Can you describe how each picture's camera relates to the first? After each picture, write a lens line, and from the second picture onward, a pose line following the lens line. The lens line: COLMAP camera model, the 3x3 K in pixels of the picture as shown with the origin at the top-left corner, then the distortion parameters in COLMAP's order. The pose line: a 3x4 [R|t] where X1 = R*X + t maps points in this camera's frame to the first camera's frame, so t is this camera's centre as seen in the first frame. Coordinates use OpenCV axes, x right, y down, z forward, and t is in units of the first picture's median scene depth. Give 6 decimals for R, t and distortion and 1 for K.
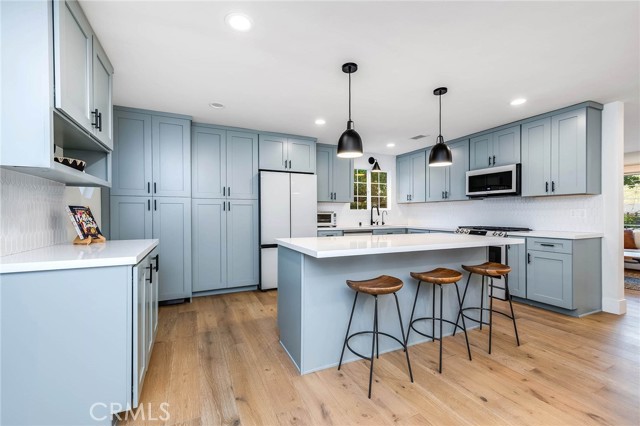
lens RADIAL K [[275.9, 0, 321.8], [0, 275.9, 216.3], [0, 0, 1]] dist [-0.008089, -0.001231]
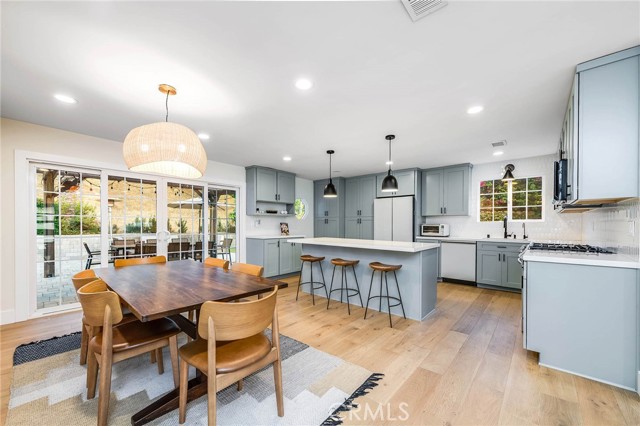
lens RADIAL K [[248.5, 0, 322.1], [0, 248.5, 227.5], [0, 0, 1]] dist [0.000538, -0.000408]
pose [[0.413281, 0.014714, -0.910485, 1.003755], [-0.009103, 0.999886, 0.012027, -0.012378], [0.910558, 0.003318, 0.413367, 0.121074]]
